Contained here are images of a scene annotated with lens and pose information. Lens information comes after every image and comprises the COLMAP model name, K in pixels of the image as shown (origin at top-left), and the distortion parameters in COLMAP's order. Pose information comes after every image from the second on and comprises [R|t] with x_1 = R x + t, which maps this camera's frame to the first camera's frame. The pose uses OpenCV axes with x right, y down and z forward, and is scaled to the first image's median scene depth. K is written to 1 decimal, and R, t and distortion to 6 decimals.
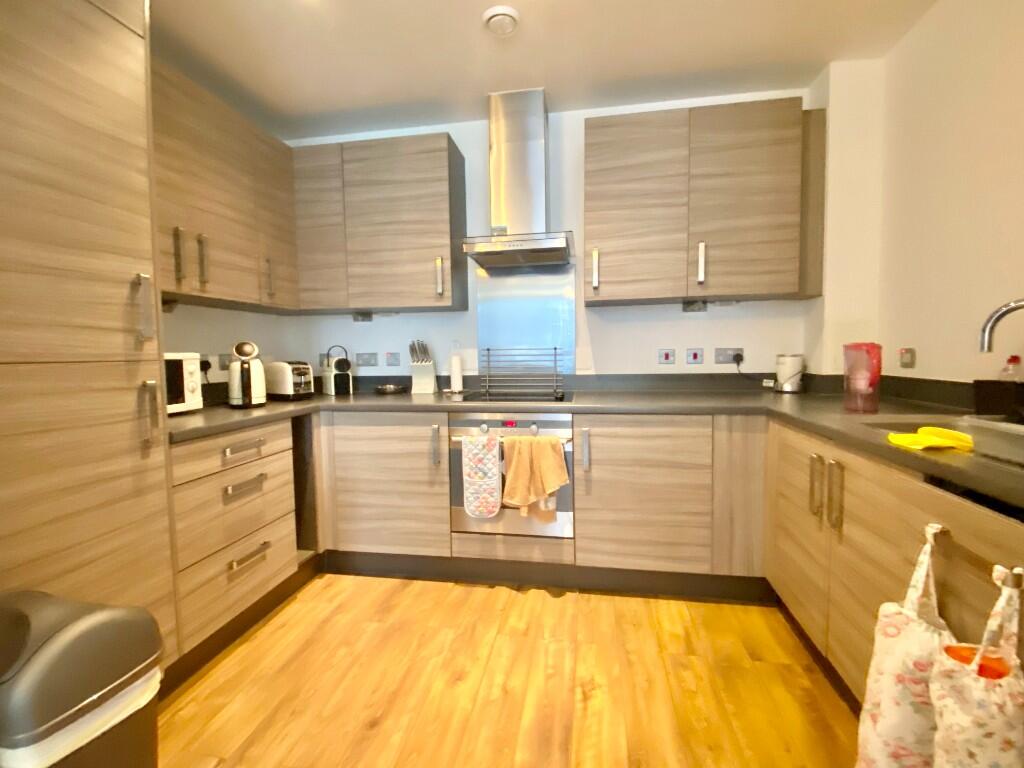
lens RADIAL K [[454.0, 0, 521.2], [0, 454.0, 377.9], [0, 0, 1]] dist [0.016232, -0.002388]
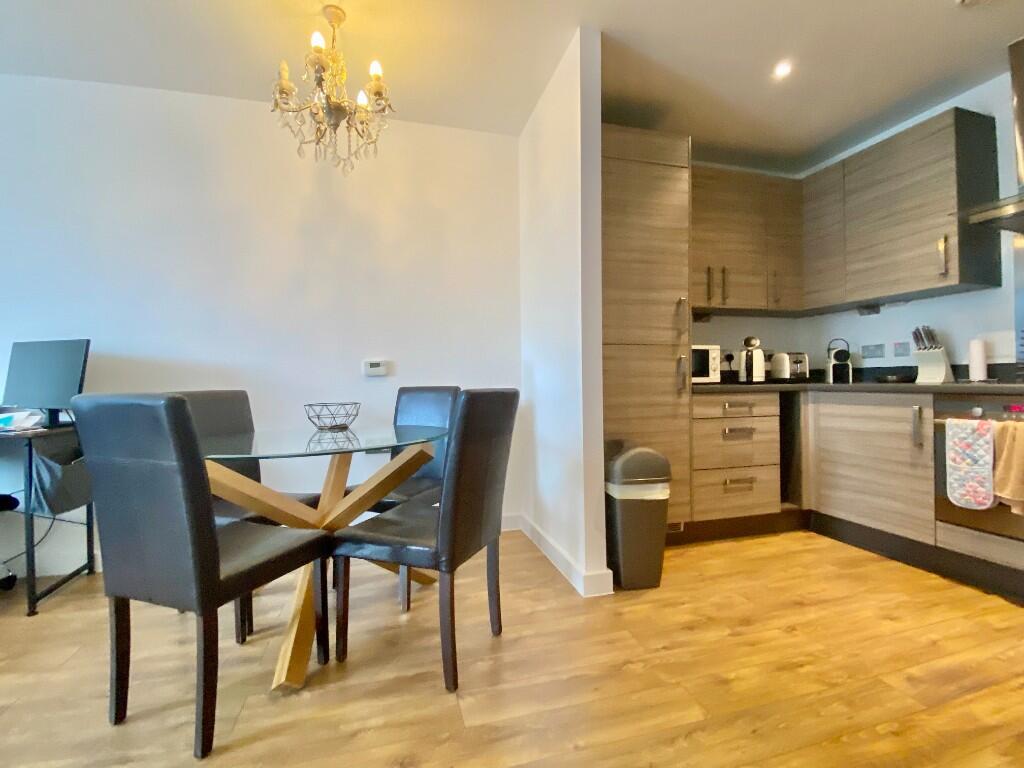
lens RADIAL K [[483.6, 0, 483.9], [0, 483.6, 378.0], [0, 0, 1]] dist [-0.010417, -0.004905]
pose [[0.389780, 0.003434, -0.920902, 0.422884], [-0.048744, 0.998668, -0.016908, 0.109039], [0.919617, 0.051478, 0.389428, -0.303380]]
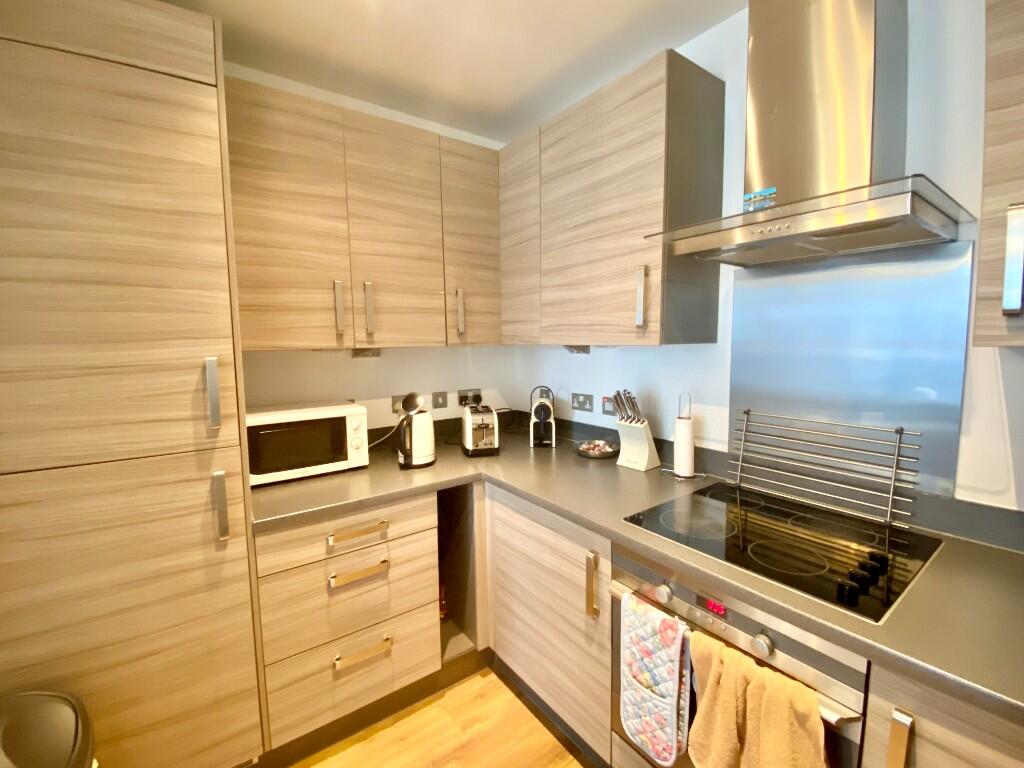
lens RADIAL K [[445.6, 0, 514.8], [0, 445.6, 379.2], [0, 0, 1]] dist [0.001549, -0.002873]
pose [[0.703652, 0.073494, -0.706734, 0.149480], [-0.039269, 0.997139, 0.064596, -0.170870], [0.709459, -0.017700, 0.704524, 0.524467]]
